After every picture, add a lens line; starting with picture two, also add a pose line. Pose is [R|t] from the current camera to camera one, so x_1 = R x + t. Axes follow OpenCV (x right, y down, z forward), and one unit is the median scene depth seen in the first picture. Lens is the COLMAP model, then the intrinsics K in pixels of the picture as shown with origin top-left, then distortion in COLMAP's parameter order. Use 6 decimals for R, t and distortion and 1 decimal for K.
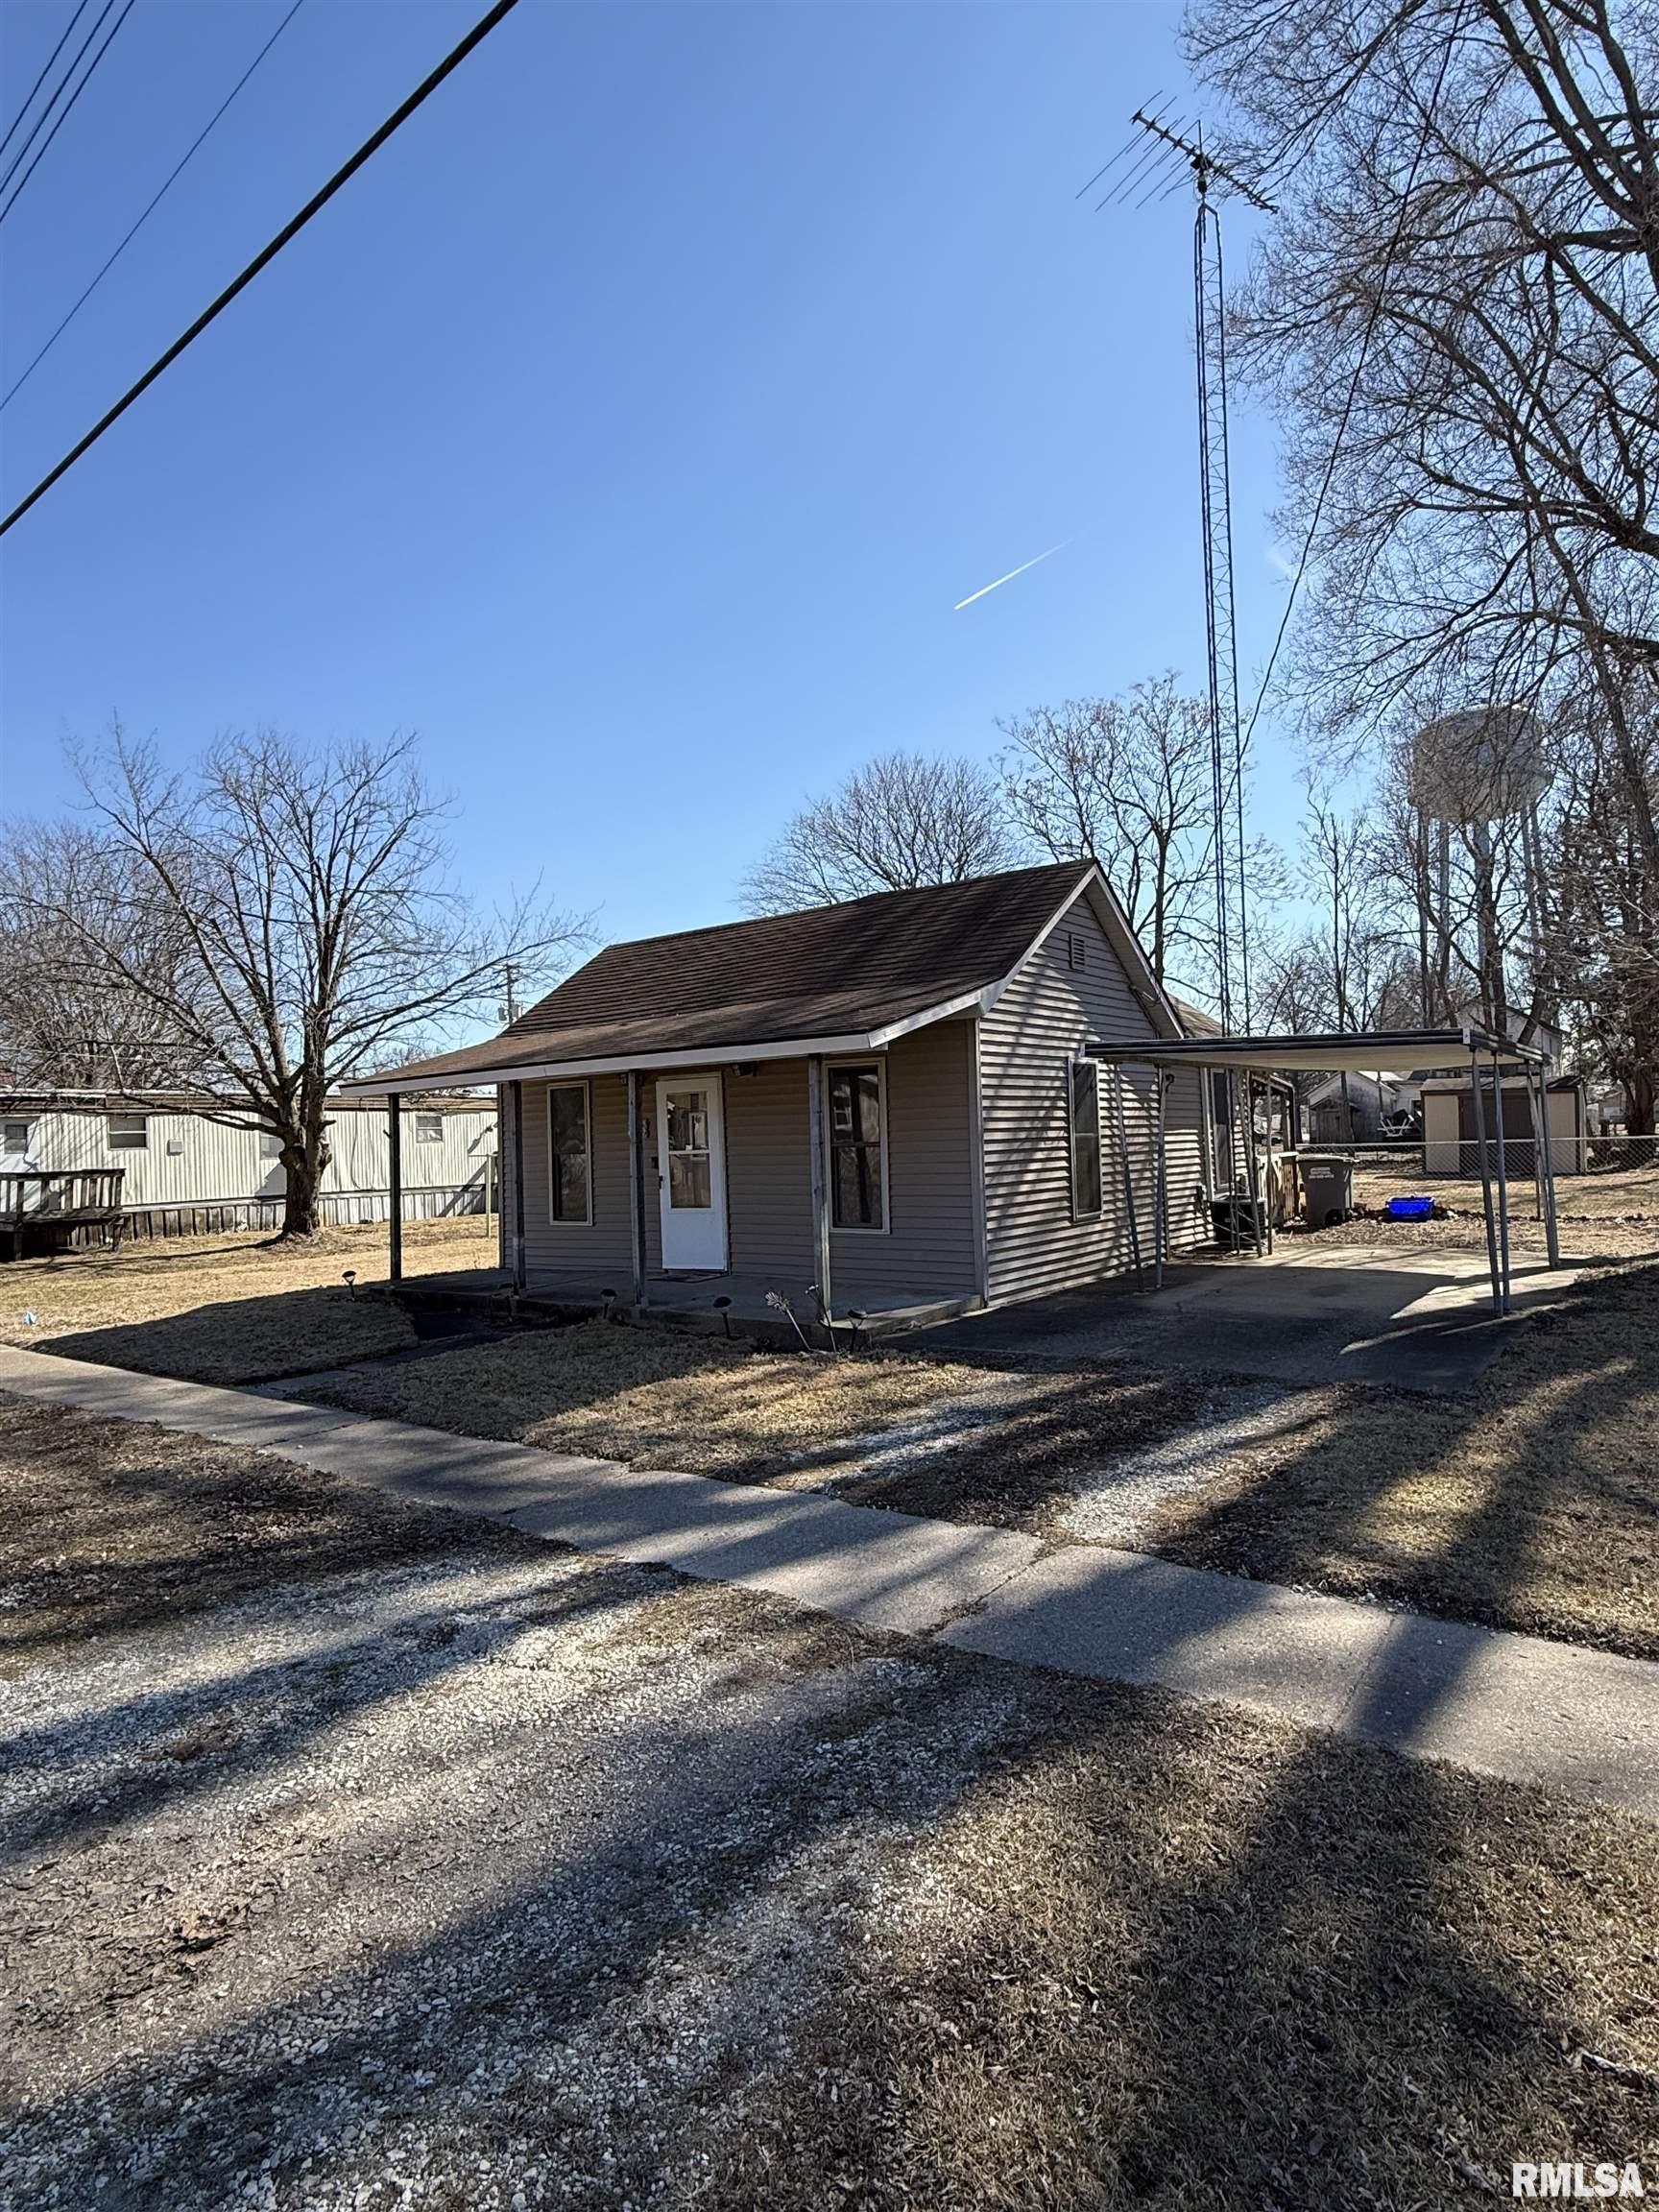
lens RADIAL K [[1222.4, 0, 841.4], [0, 1222.4, 1101.4], [0, 0, 1]] dist [0.031451, 0.000073]
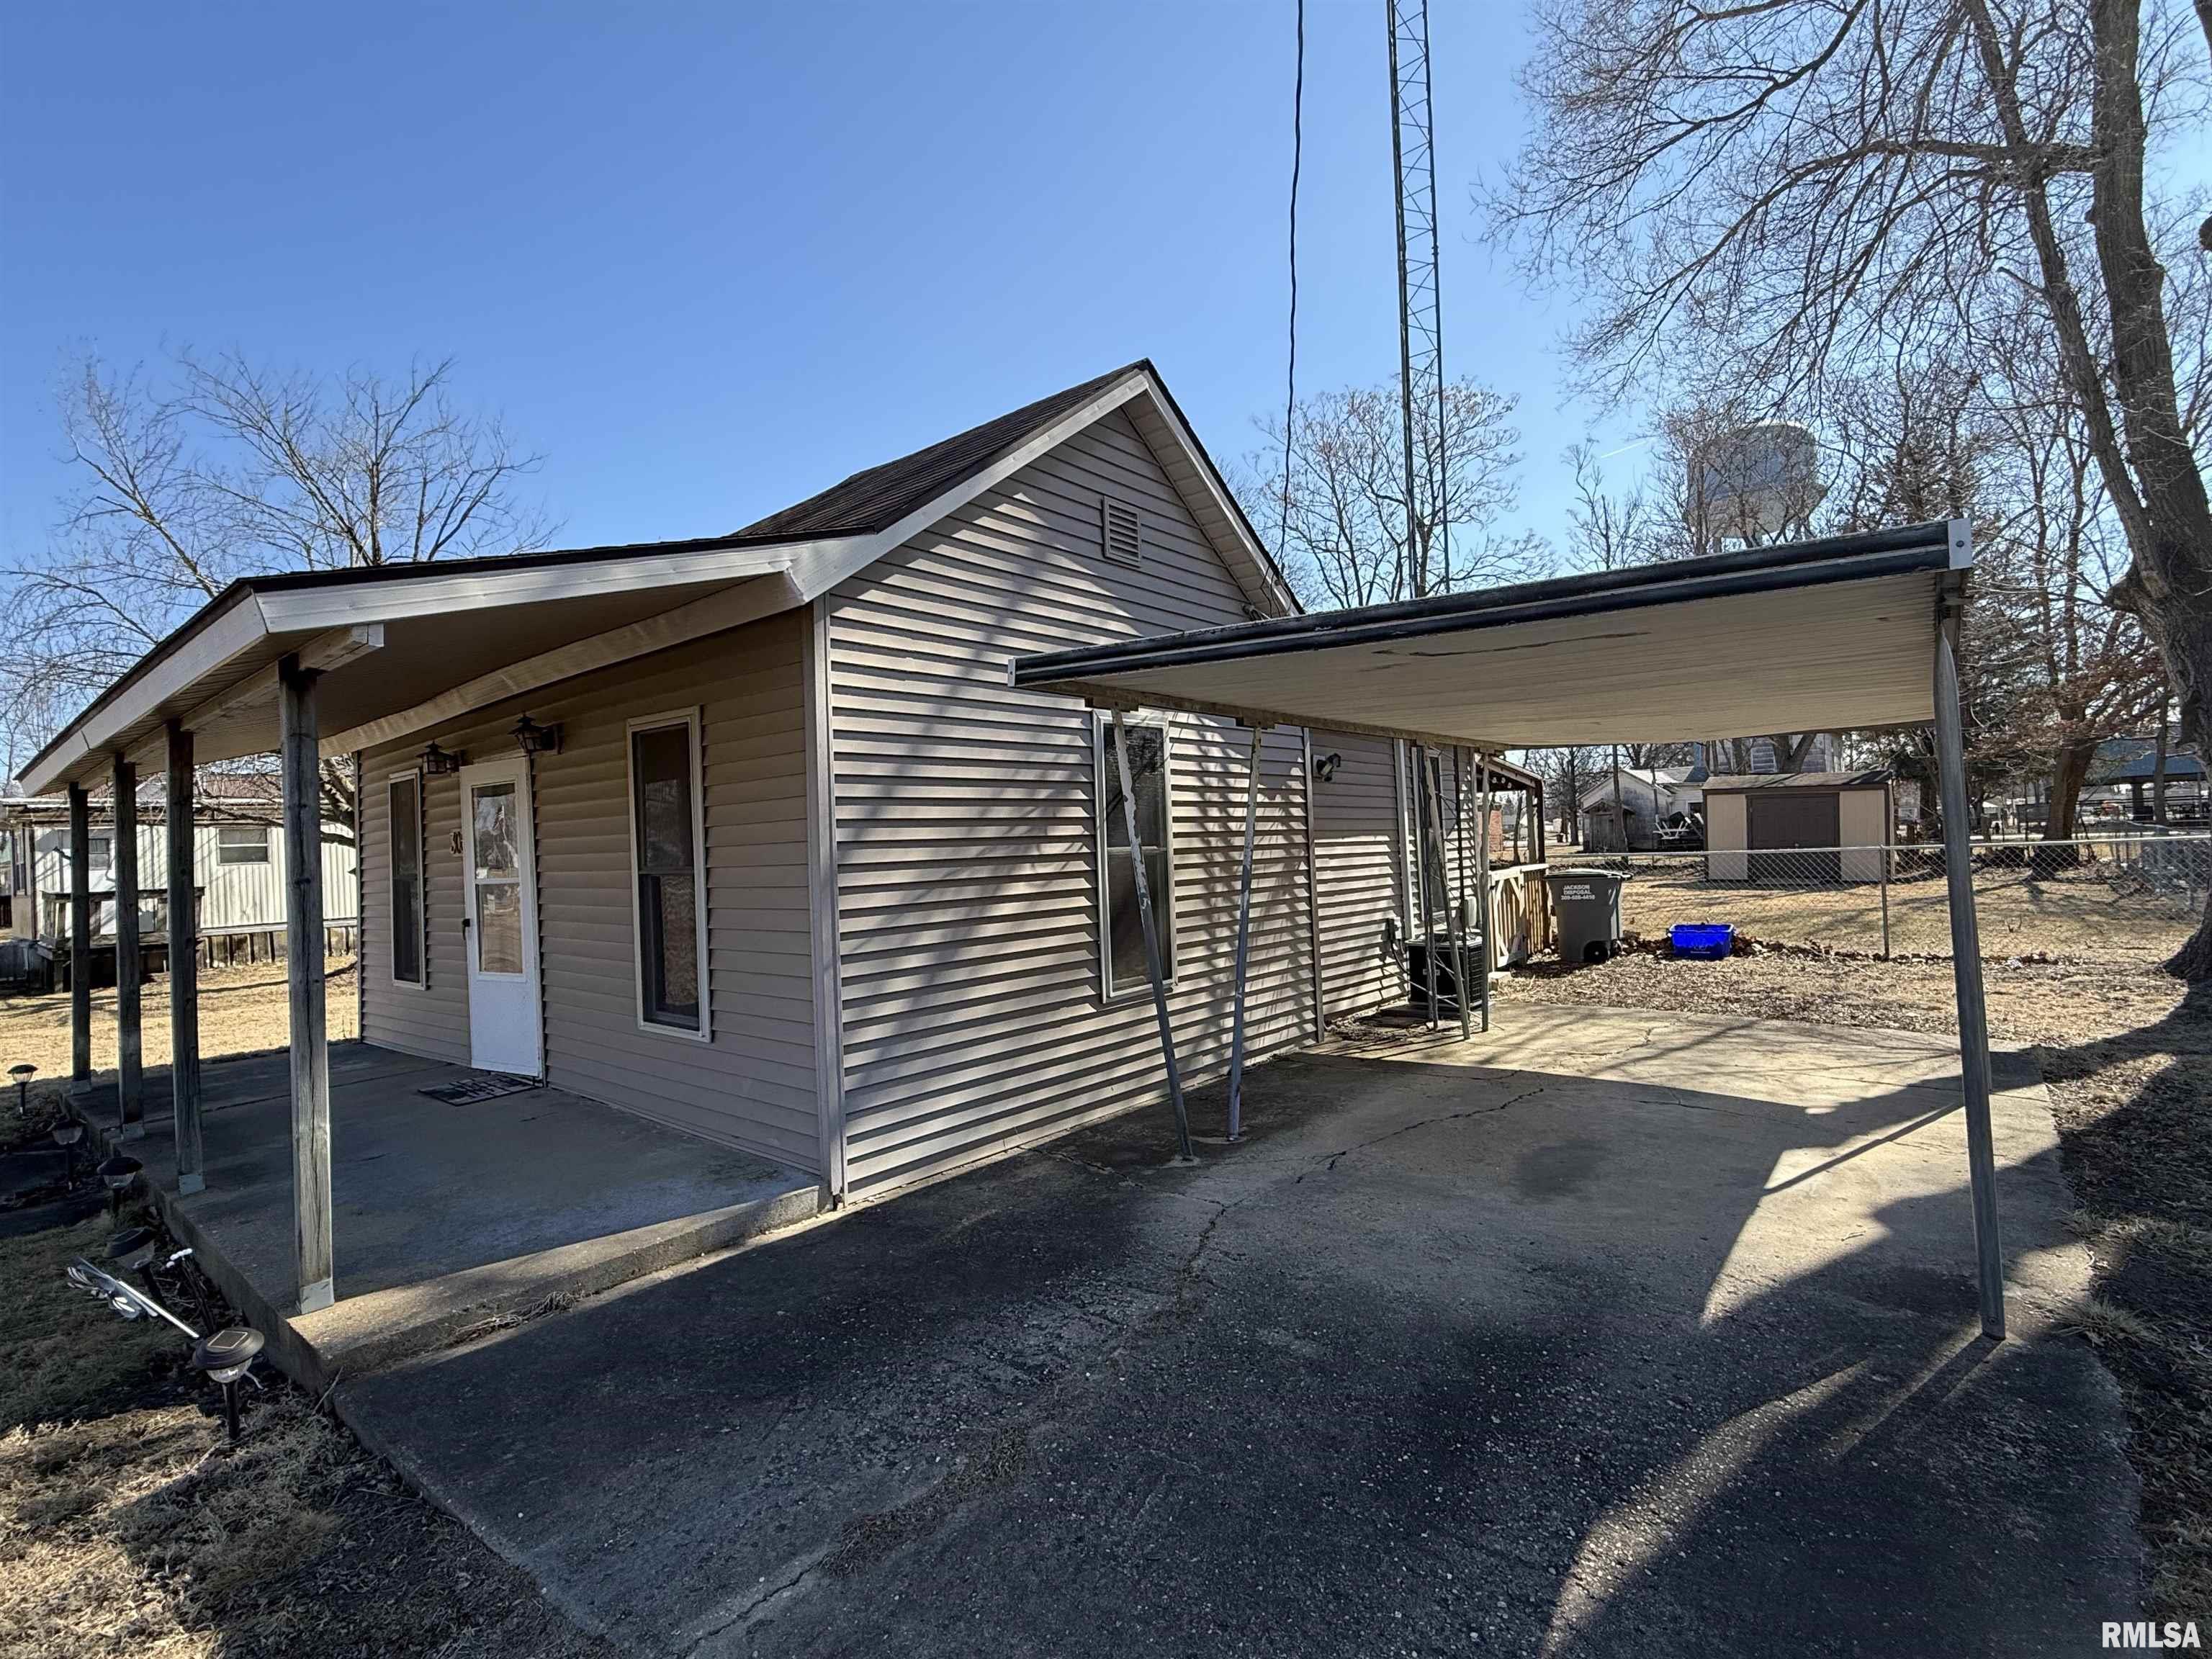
lens RADIAL K [[1035.6, 0, 1098.7], [0, 1035.6, 835.2], [0, 0, 1]] dist [0.001475, -0.001328]
pose [[0.996873, -0.006980, -0.078718, 0.172813], [0.008747, 0.999717, 0.022127, 0.007804], [0.078541, -0.022747, 0.996651, 0.403862]]
